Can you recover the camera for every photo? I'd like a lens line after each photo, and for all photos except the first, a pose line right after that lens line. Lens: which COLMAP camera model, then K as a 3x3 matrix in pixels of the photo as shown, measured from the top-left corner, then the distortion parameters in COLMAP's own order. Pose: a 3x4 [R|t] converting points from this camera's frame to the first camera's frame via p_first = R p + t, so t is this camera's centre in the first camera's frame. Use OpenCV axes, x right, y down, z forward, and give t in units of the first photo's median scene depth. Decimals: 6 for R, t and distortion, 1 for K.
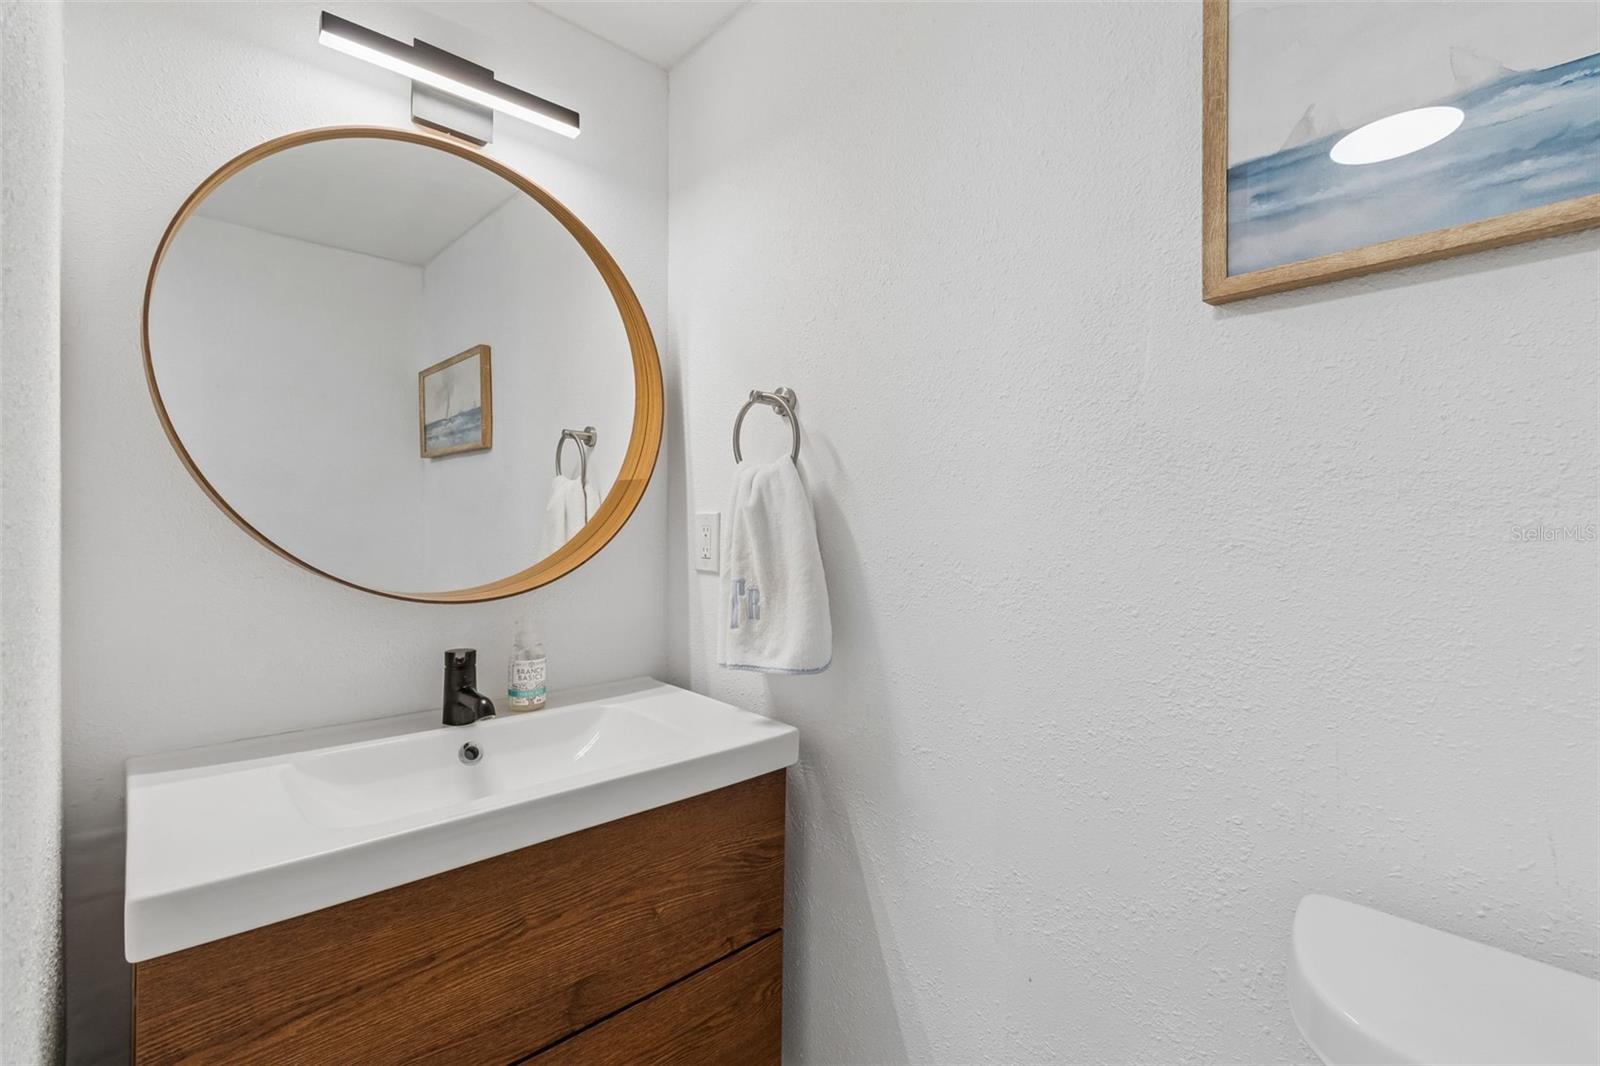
lens RADIAL K [[709.1, 0, 803.0], [0, 709.1, 523.7], [0, 0, 1]] dist [0.001329, -0.000431]
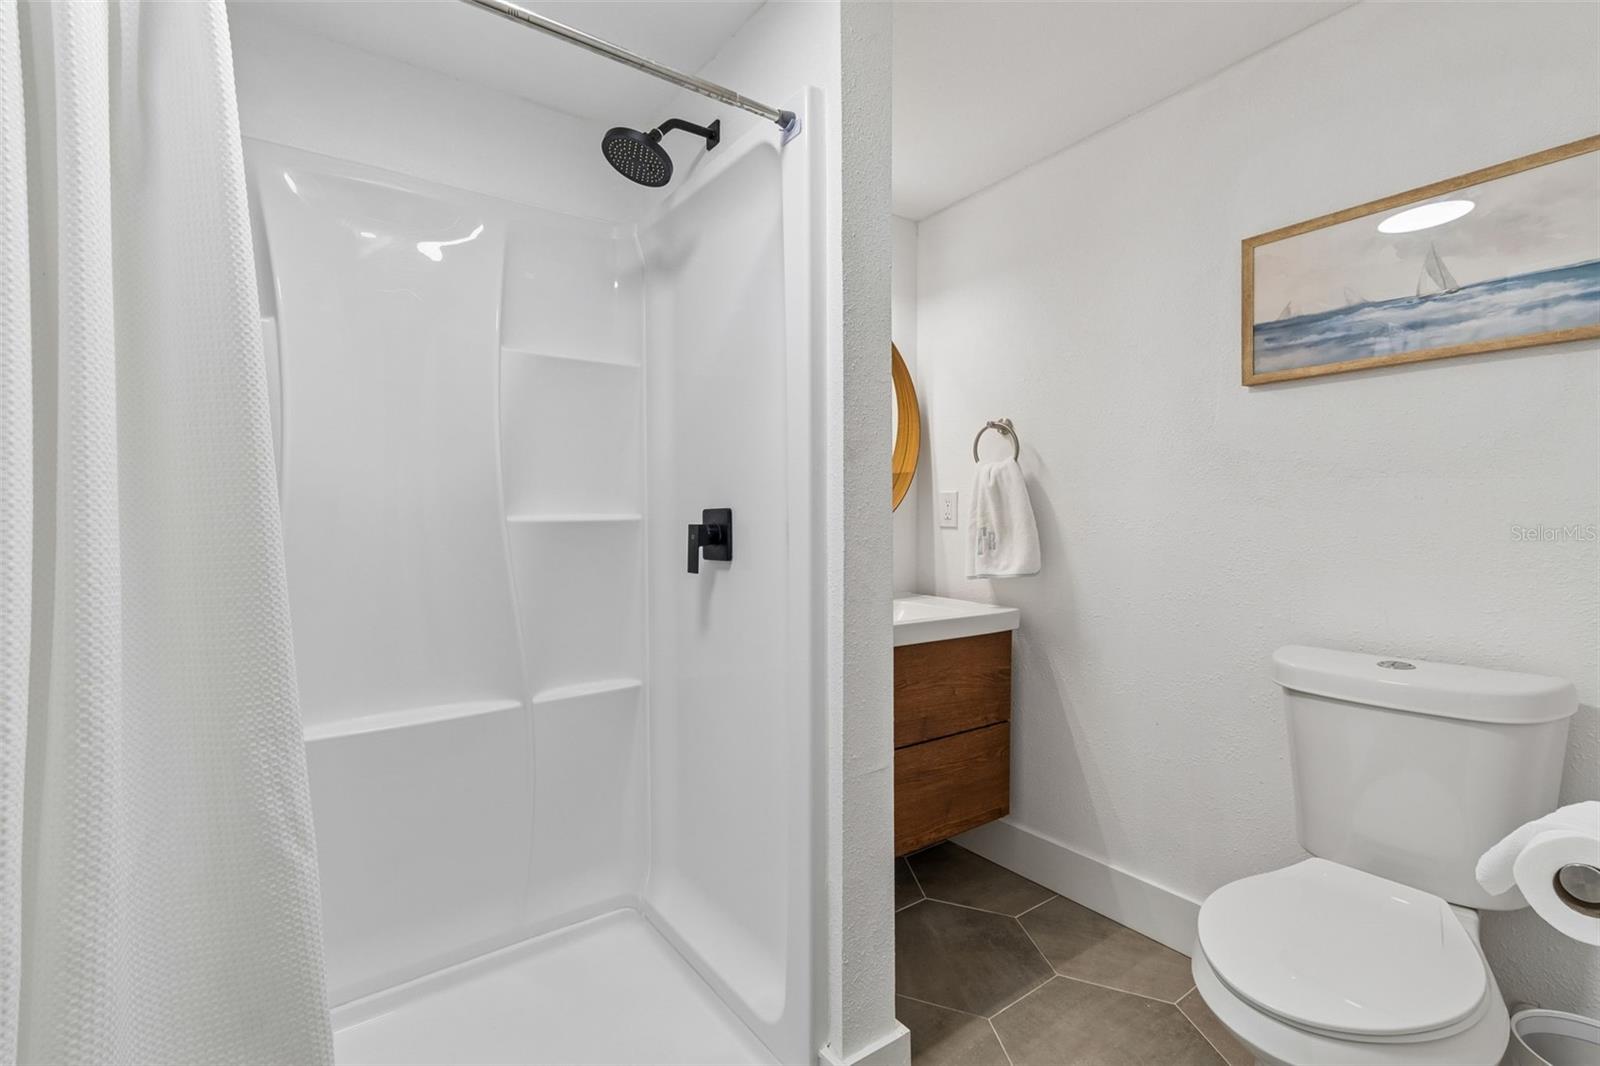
lens RADIAL K [[709.1, 0, 803.0], [0, 709.1, 523.7], [0, 0, 1]] dist [0.001329, -0.000431]
pose [[0.991377, -0.007218, -0.130844, -0.313722], [0.008636, 0.999910, 0.010274, 0.048166], [0.130758, -0.011315, 0.991350, -0.856579]]
